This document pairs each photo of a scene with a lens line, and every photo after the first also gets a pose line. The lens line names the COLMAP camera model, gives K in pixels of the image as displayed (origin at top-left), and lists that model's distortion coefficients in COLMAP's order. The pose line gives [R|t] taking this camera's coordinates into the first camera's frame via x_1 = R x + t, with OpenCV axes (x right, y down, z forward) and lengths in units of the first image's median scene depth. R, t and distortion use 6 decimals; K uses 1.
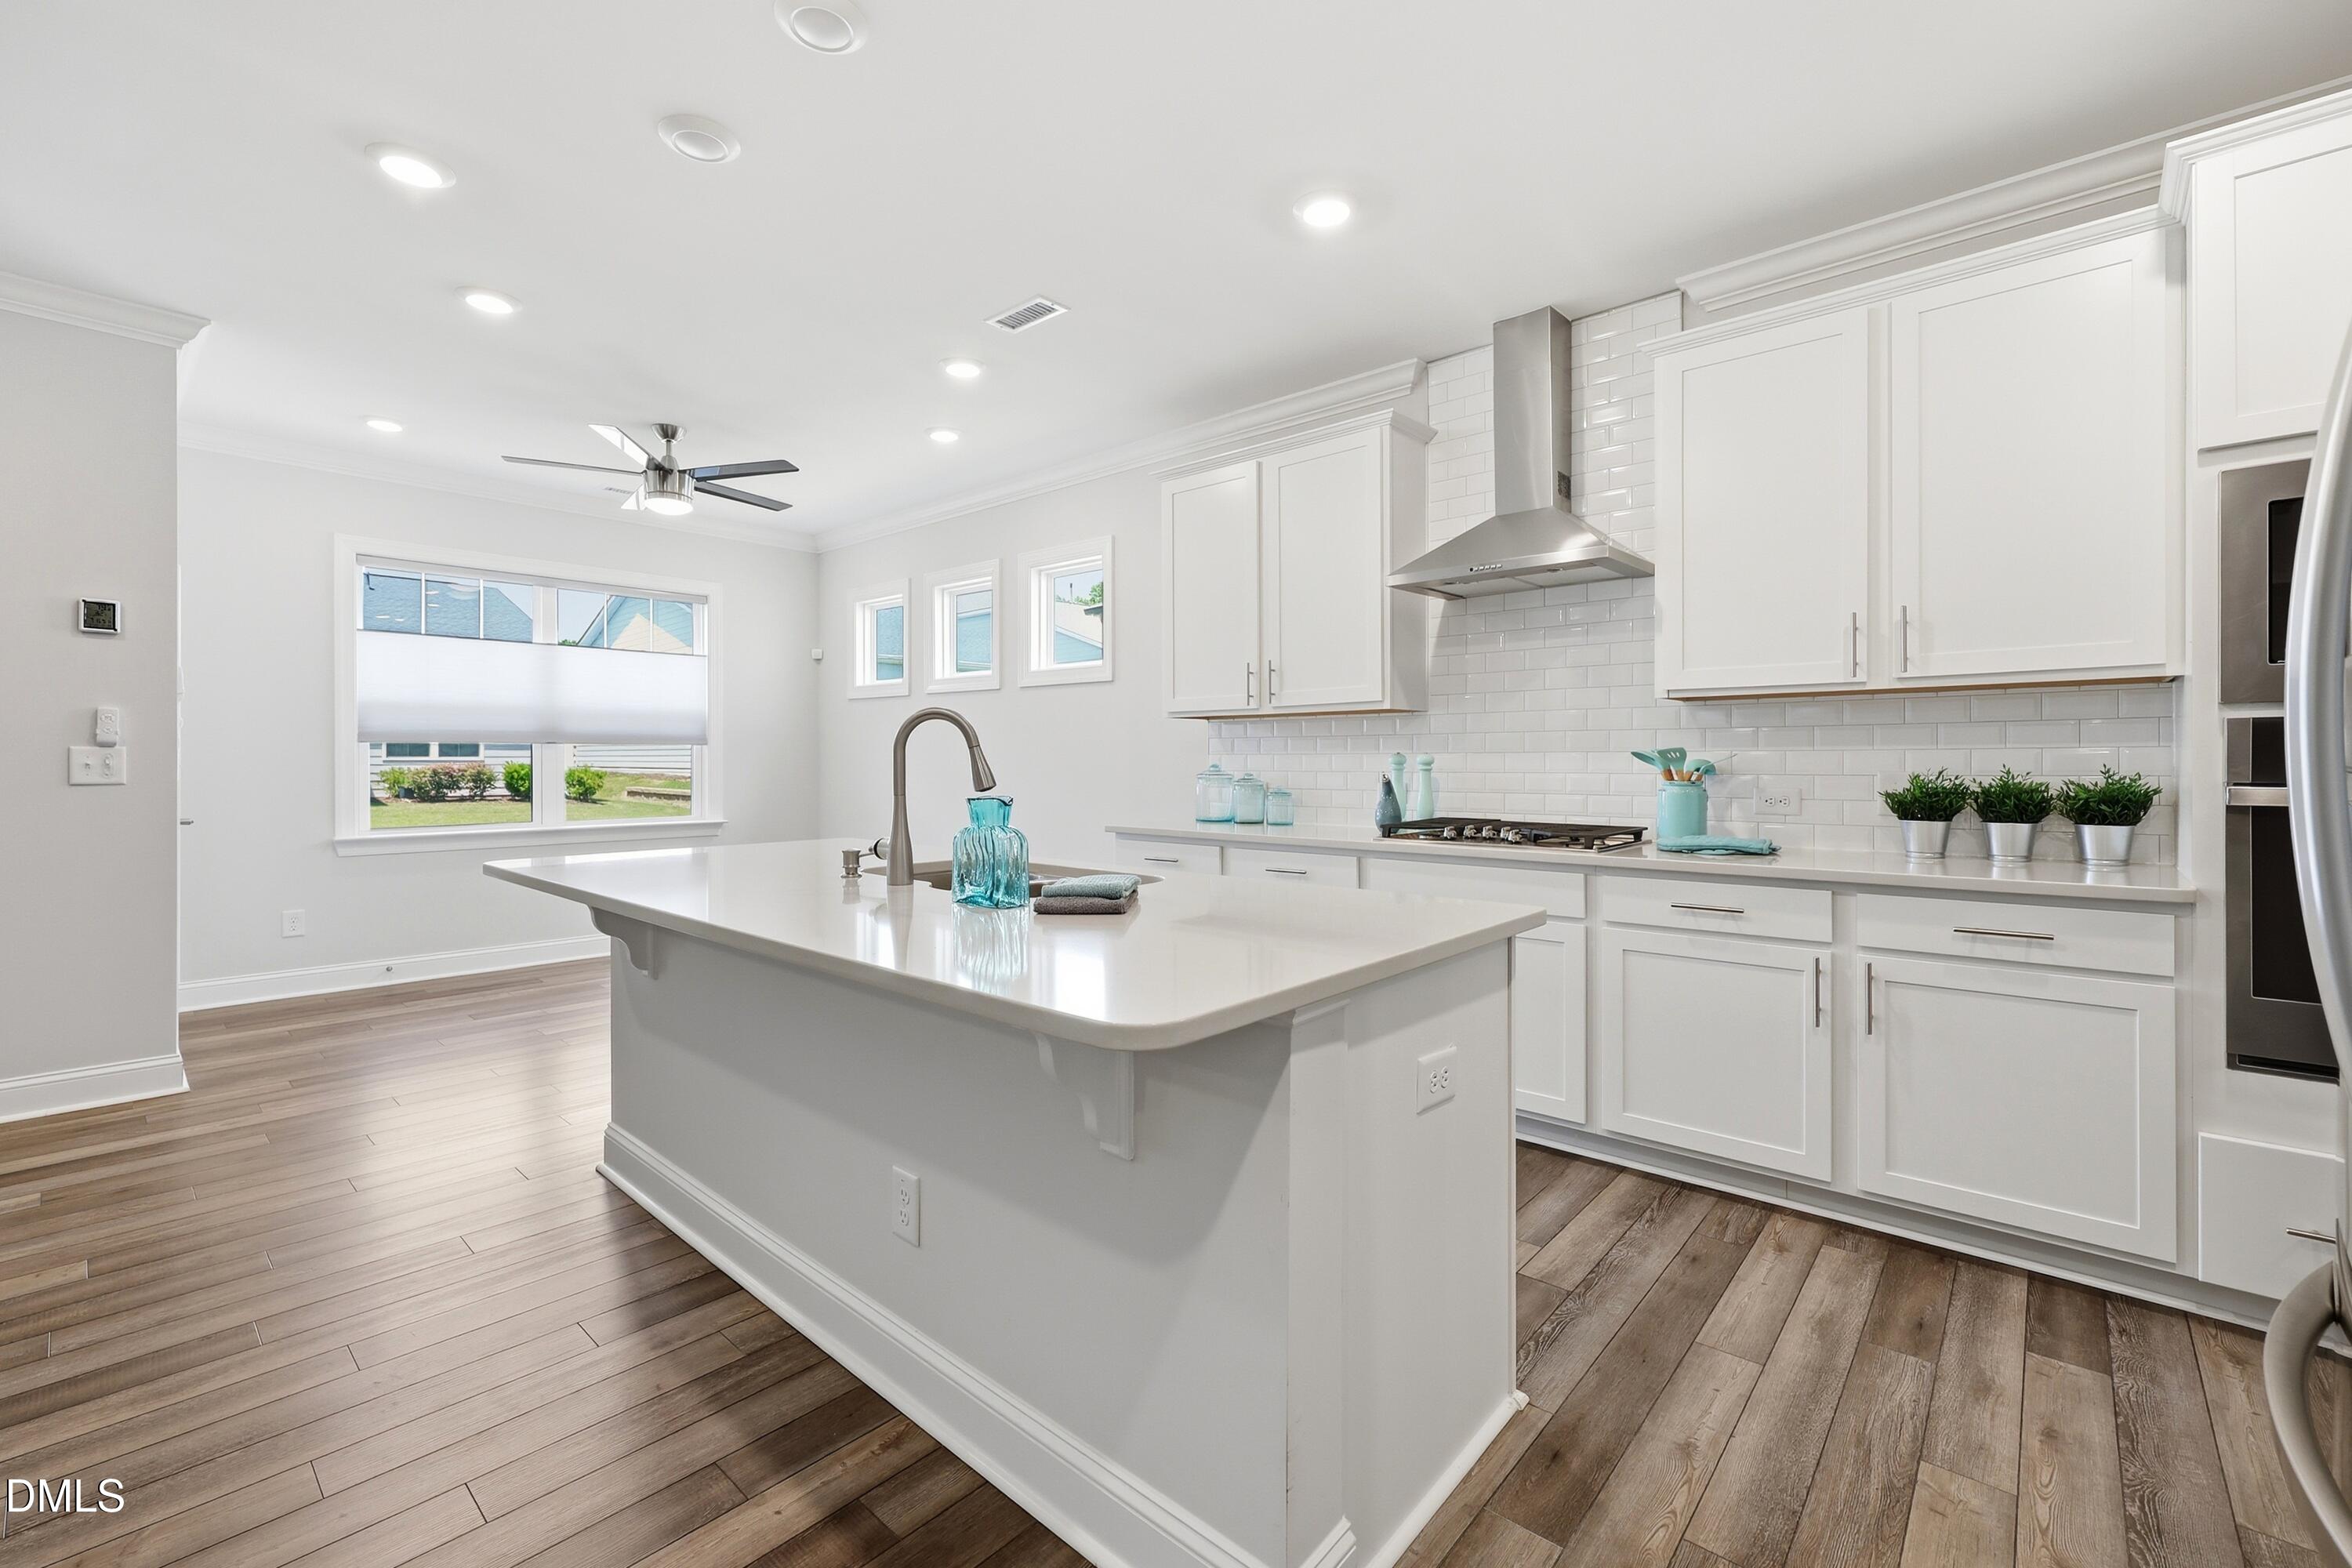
lens RADIAL K [[987.0, 0, 1186.4], [0, 987.0, 772.3], [0, 0, 1]] dist [-0.004024, 0.001152]
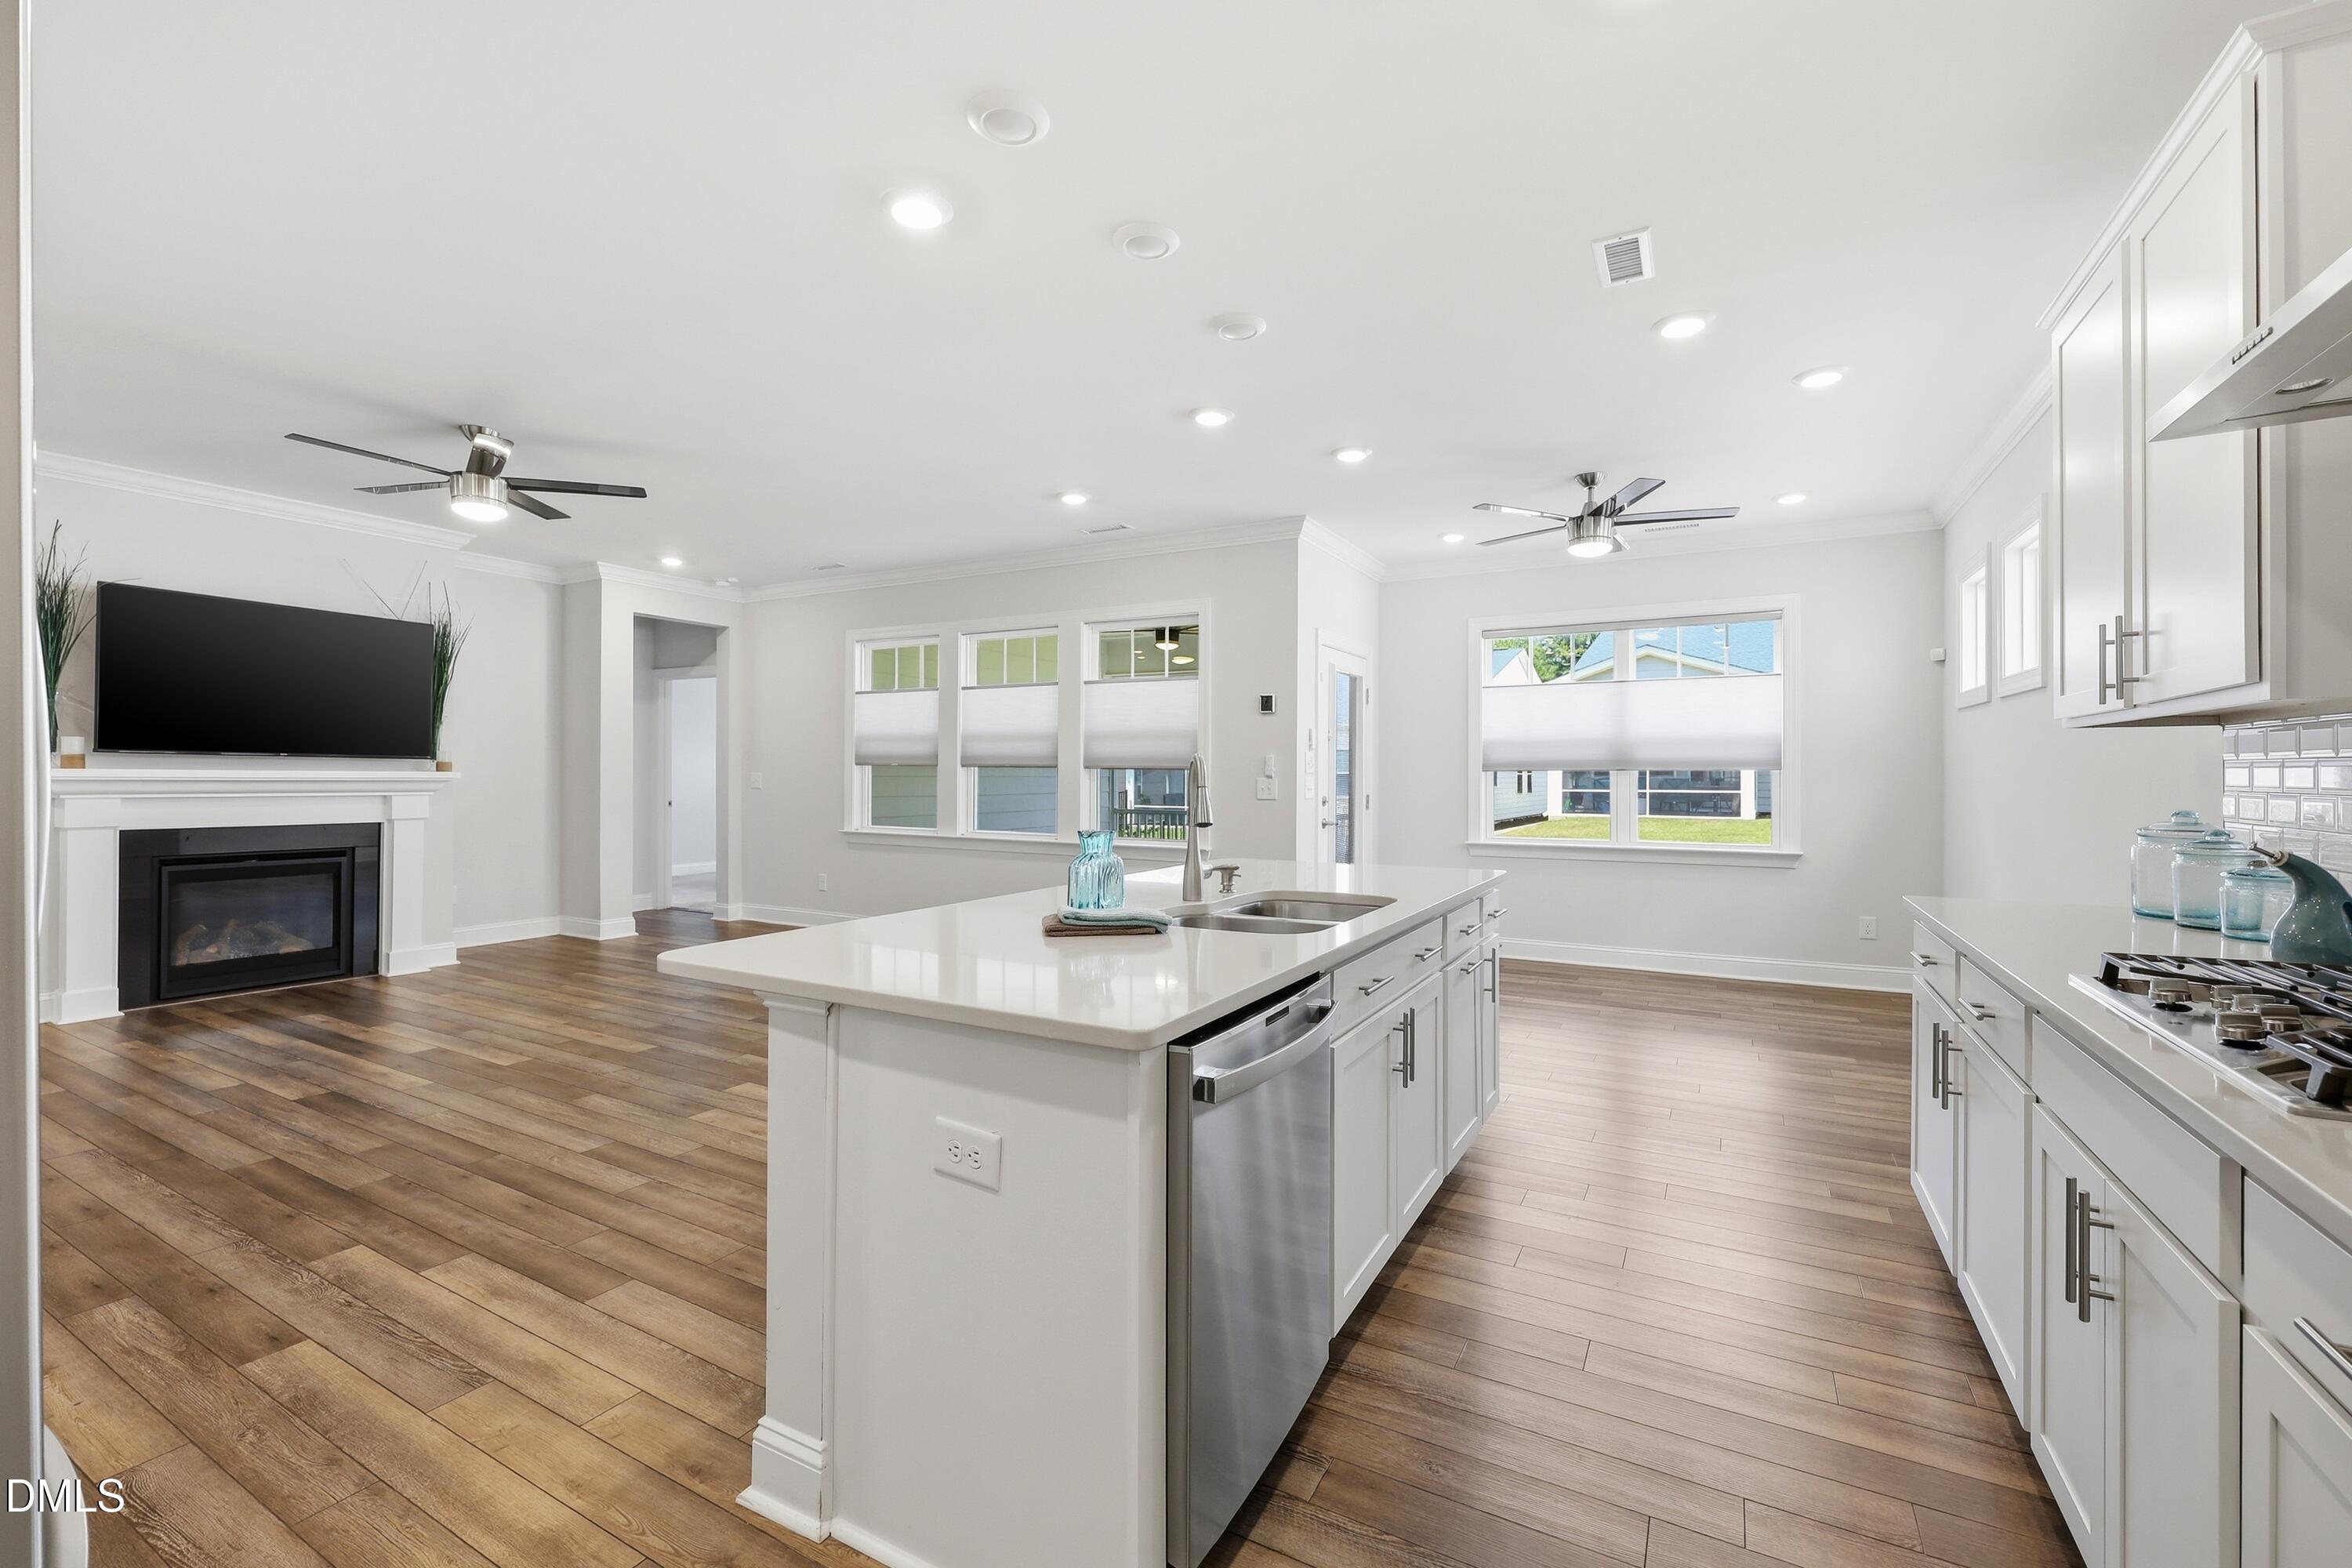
lens RADIAL K [[987.0, 0, 1175.5], [0, 987.0, 777.2], [0, 0, 1]] dist [-0.004024, 0.001152]
pose [[0.205774, 0.001455, -0.978598, 0.573947], [-0.014526, 0.999893, -0.001568, -0.021303], [0.978492, 0.014538, 0.205773, 0.474587]]
